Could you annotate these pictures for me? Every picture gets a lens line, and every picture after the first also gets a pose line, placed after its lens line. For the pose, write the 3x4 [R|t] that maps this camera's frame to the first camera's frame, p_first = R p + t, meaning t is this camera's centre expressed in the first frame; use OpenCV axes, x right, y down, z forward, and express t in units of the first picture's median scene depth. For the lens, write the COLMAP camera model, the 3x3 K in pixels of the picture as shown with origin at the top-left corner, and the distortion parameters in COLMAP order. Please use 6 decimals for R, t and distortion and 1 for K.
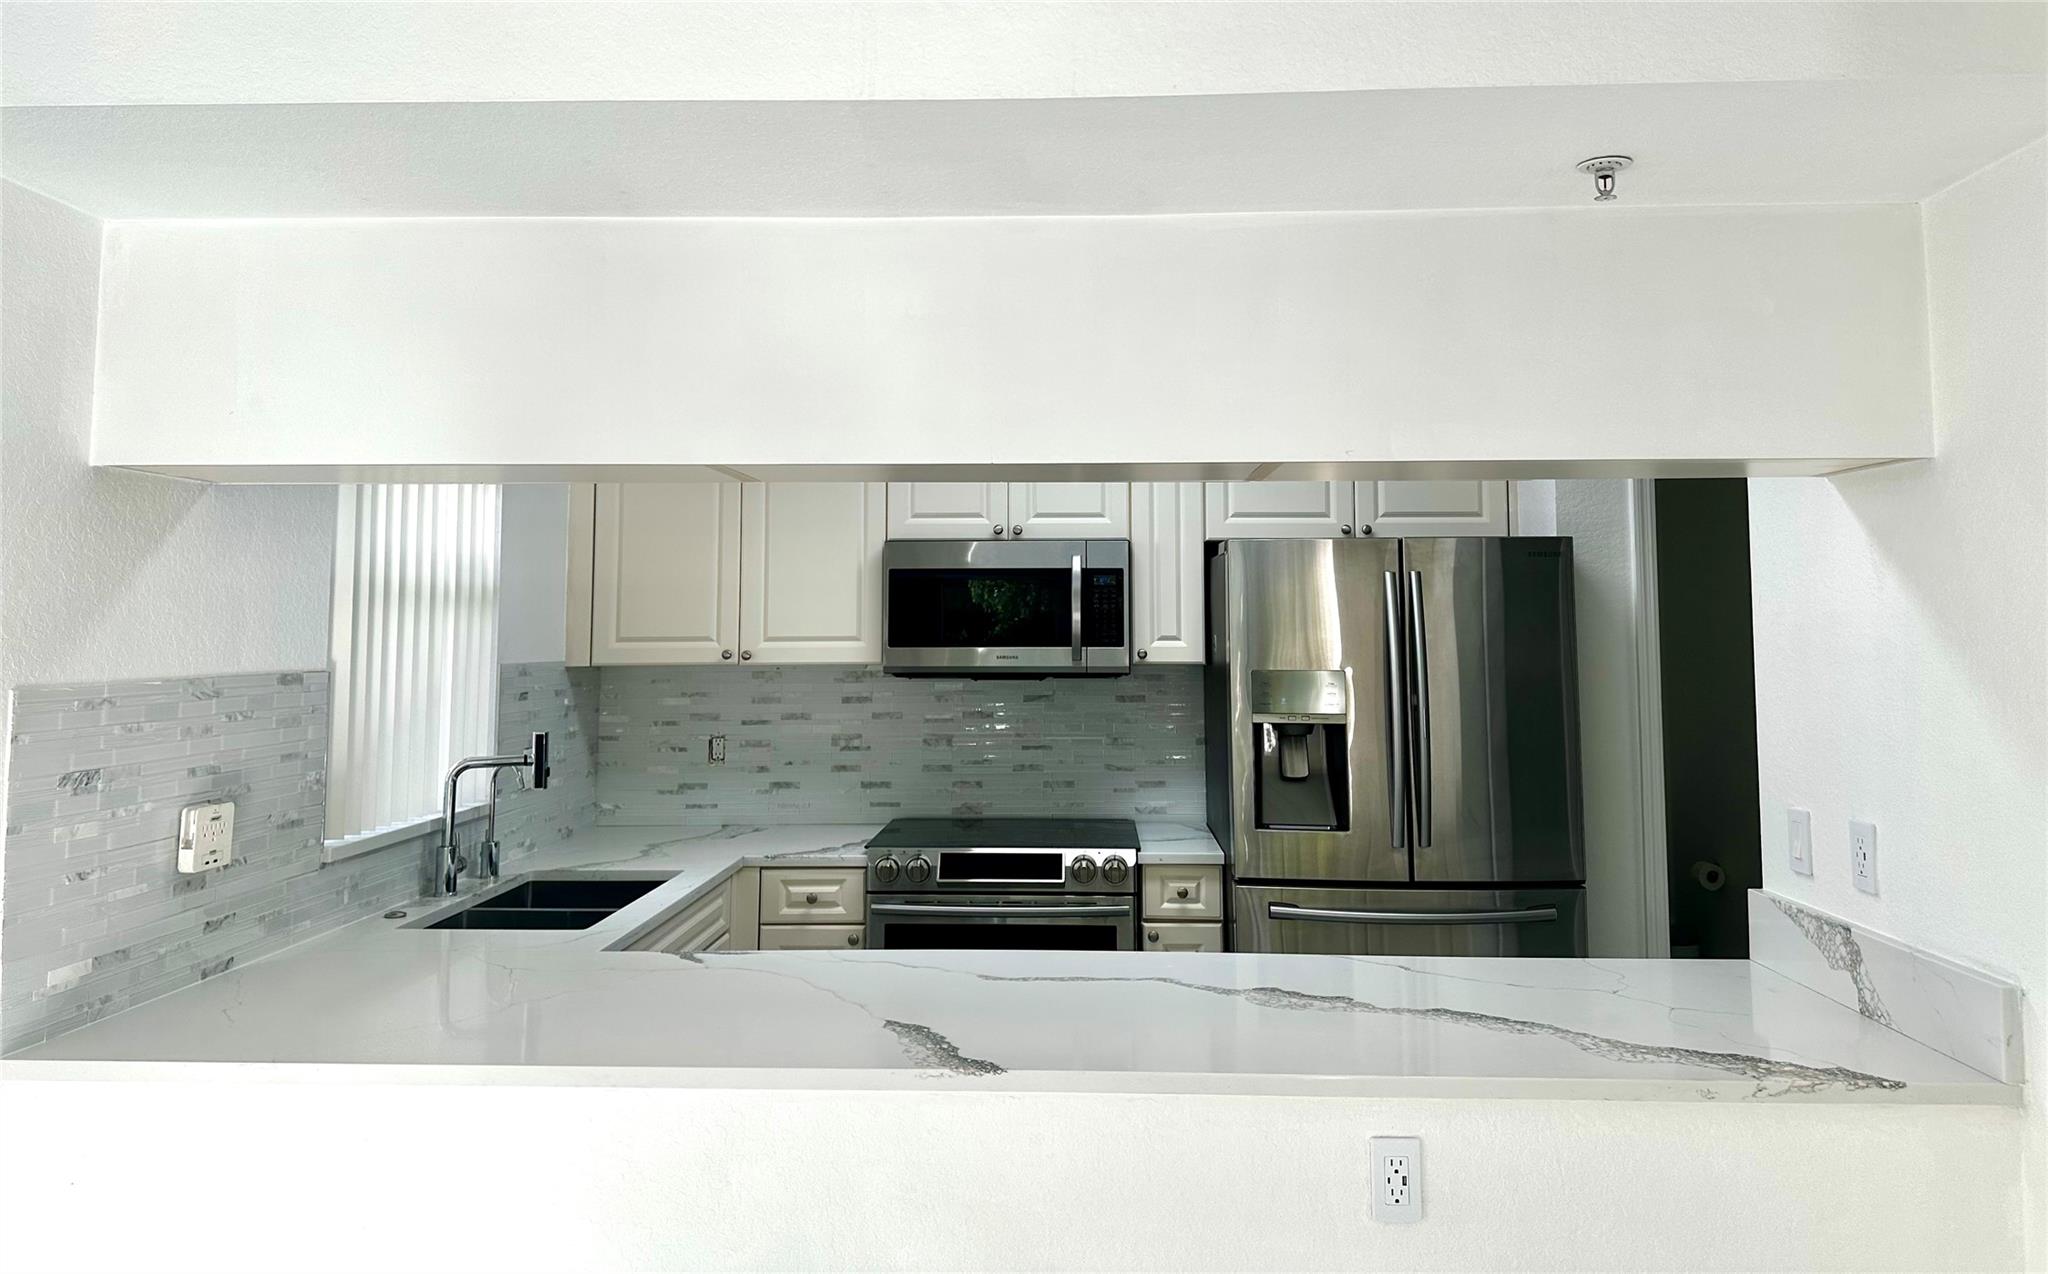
lens RADIAL K [[1423.3, 0, 1042.3], [0, 1423.3, 526.4], [0, 0, 1]] dist [-0.007718, -0.011710]
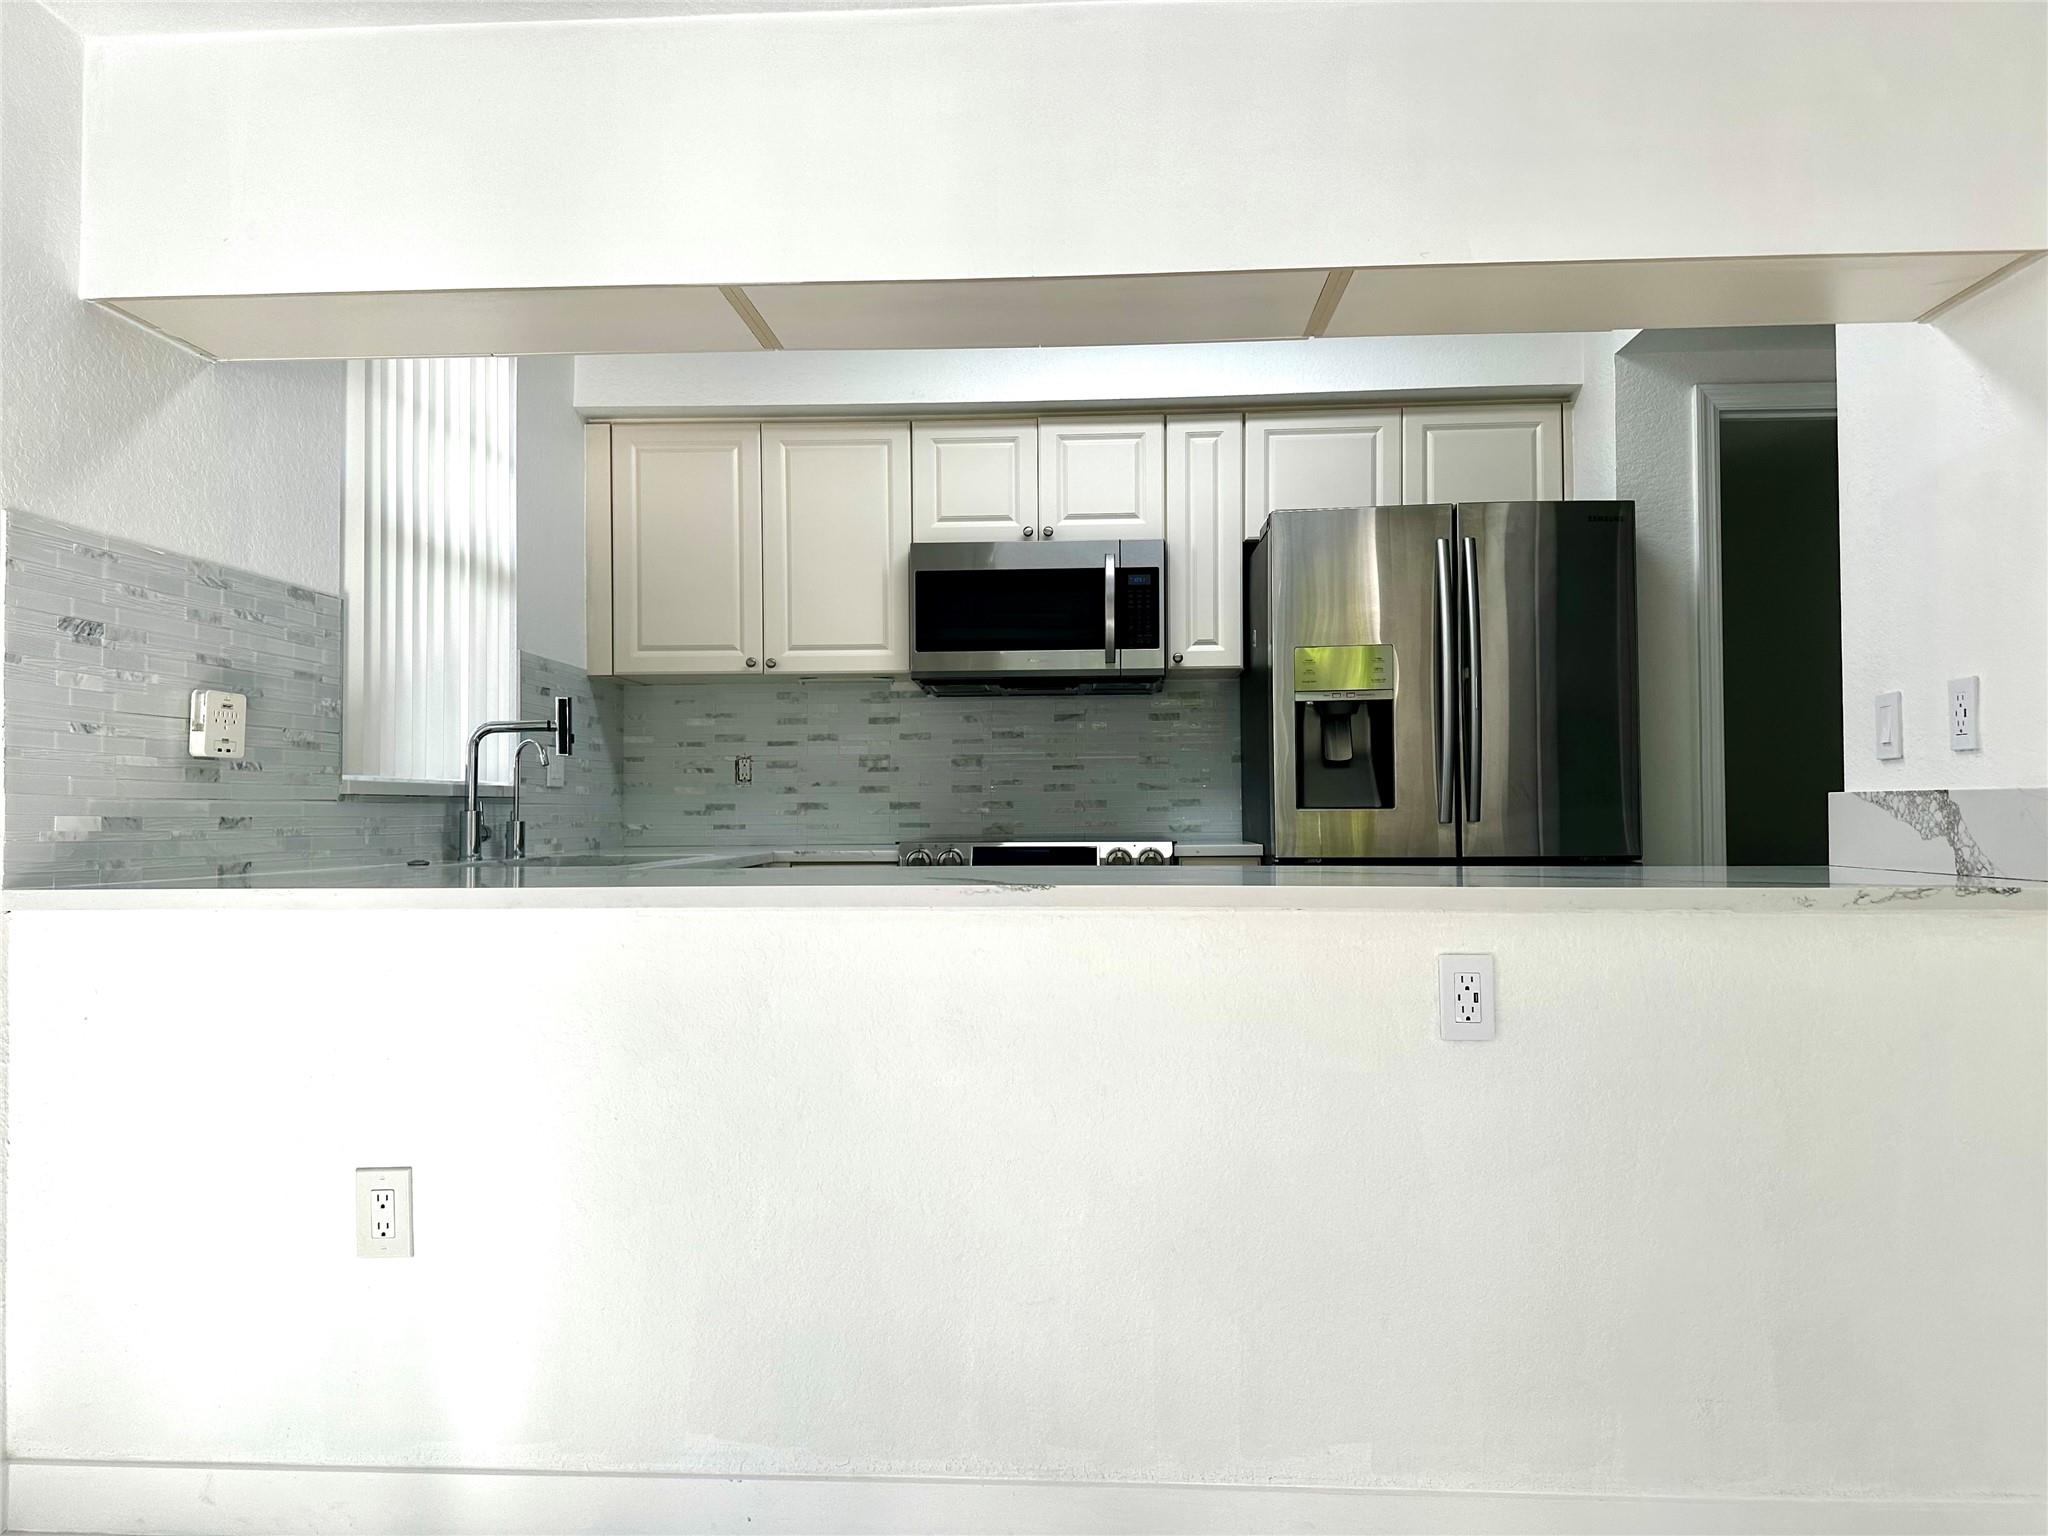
lens RADIAL K [[1422.8, 0, 1032.0], [0, 1422.8, 779.3], [0, 0, 1]] dist [0.010886, -0.026957]
pose [[0.999774, -0.003499, -0.020955, -0.011422], [0.004785, 0.998087, 0.061647, 0.141196], [0.020700, -0.061733, 0.997878, 0.029669]]
